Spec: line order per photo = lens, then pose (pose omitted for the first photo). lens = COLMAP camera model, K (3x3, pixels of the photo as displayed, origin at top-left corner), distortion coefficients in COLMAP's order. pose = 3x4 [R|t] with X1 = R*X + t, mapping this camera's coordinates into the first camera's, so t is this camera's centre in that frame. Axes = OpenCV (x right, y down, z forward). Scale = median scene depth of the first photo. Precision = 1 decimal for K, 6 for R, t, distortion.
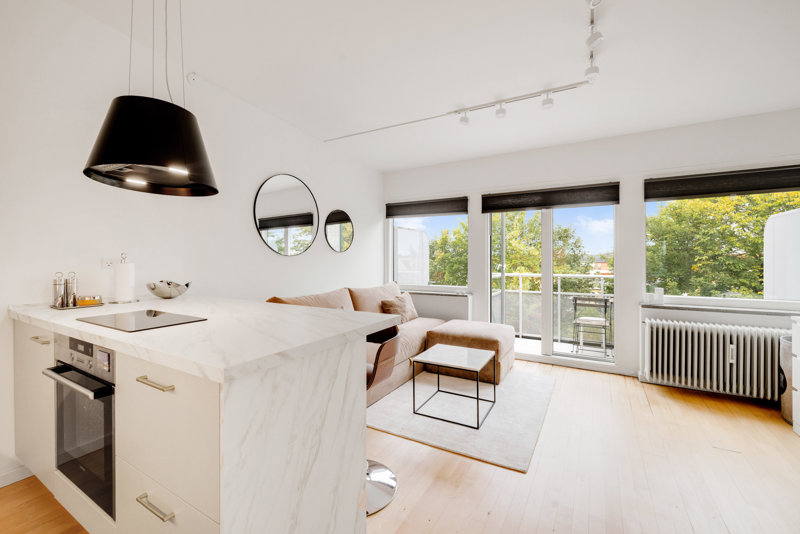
lens RADIAL K [[336.9, 0, 395.8], [0, 336.9, 260.3], [0, 0, 1]] dist [0.002185, 0.000858]
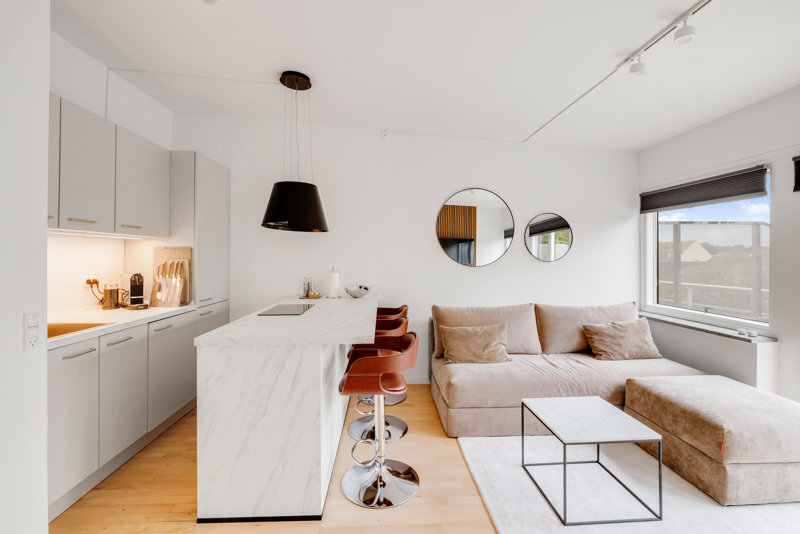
lens RADIAL K [[357.5, 0, 400.0], [0, 357.5, 257.5], [0, 0, 1]] dist [-0.003547, 0.001039]
pose [[0.550648, 0.003270, -0.834731, 0.474225], [-0.004285, 0.999990, 0.001091, -0.040981], [0.834726, 0.002976, 0.550657, 0.209956]]
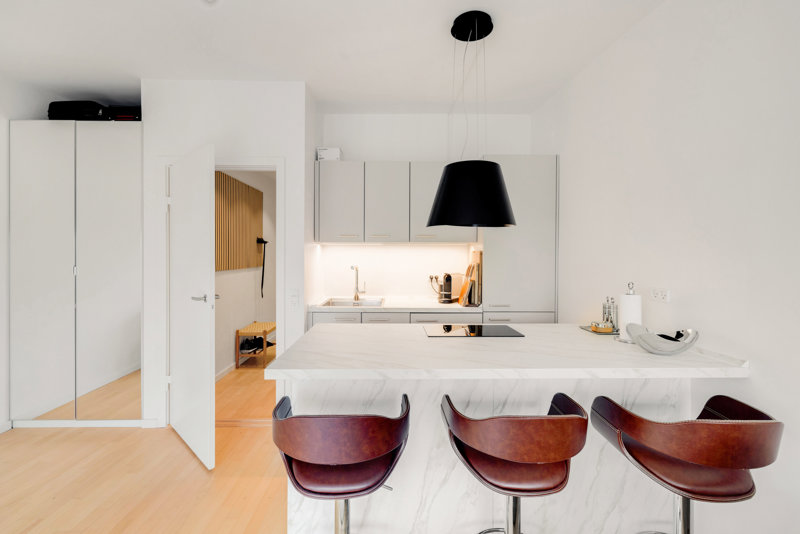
lens RADIAL K [[336.9, 0, 402.0], [0, 336.9, 257.2], [0, 0, 1]] dist [0.002185, 0.000858]
pose [[-0.841922, -0.002492, -0.539594, 0.079783], [-0.007331, 0.999950, 0.006821, -0.051829], [0.539550, 0.009698, -0.841898, 0.868966]]
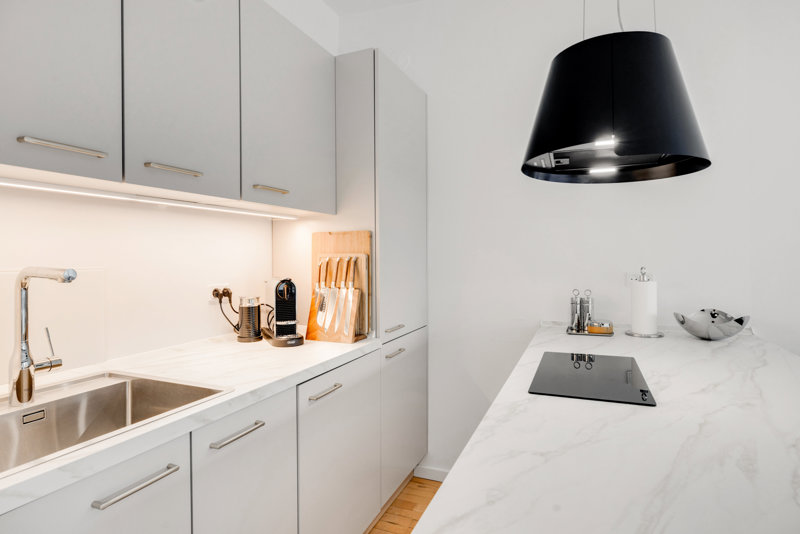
lens RADIAL K [[448.3, 0, 396.7], [0, 448.3, 263.4], [0, 0, 1]] dist [0.004468, -0.003271]
pose [[0.129640, 0.016734, -0.991420, 0.042053], [0.006624, 0.999821, 0.017742, -0.029958], [0.991539, -0.008867, 0.129505, 0.222765]]
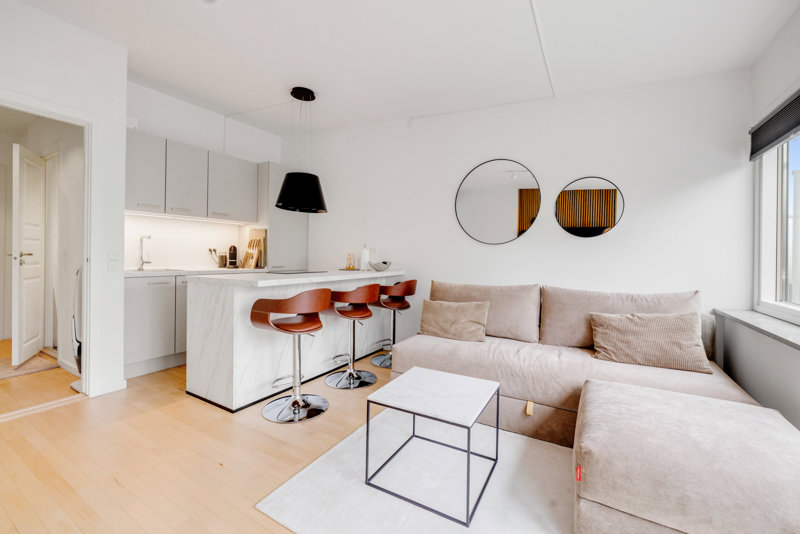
lens RADIAL K [[336.9, 0, 398.6], [0, 336.9, 260.7], [0, 0, 1]] dist [0.002185, 0.000858]
pose [[-0.004466, 0.013703, -0.999896, 0.648062], [-0.017430, 0.999753, 0.013779, 0.024958], [0.999838, 0.017490, -0.004226, 0.741323]]
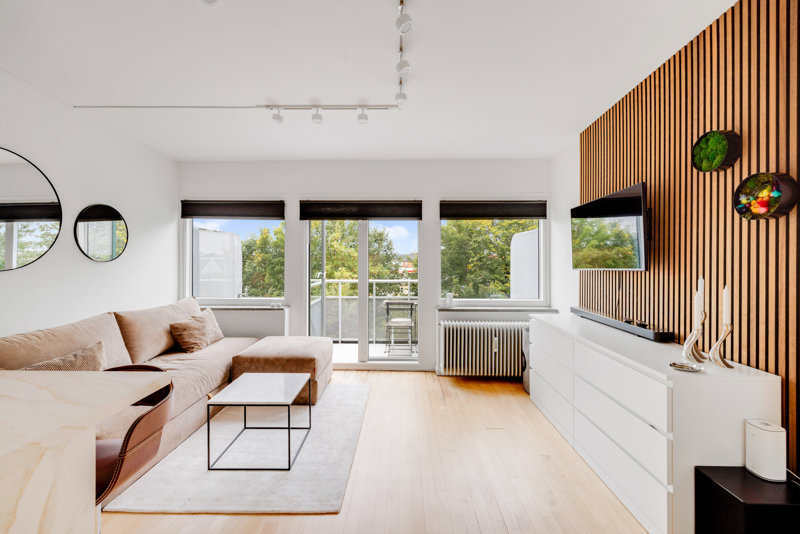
lens RADIAL K [[336.9, 0, 393.9], [0, 336.9, 256.1], [0, 0, 1]] dist [0.002185, 0.000858]
pose [[0.874491, 0.005633, 0.485009, 0.036768], [-0.000351, 0.999940, -0.010982, -0.034817], [-0.485041, 0.009433, 0.874440, 0.063830]]
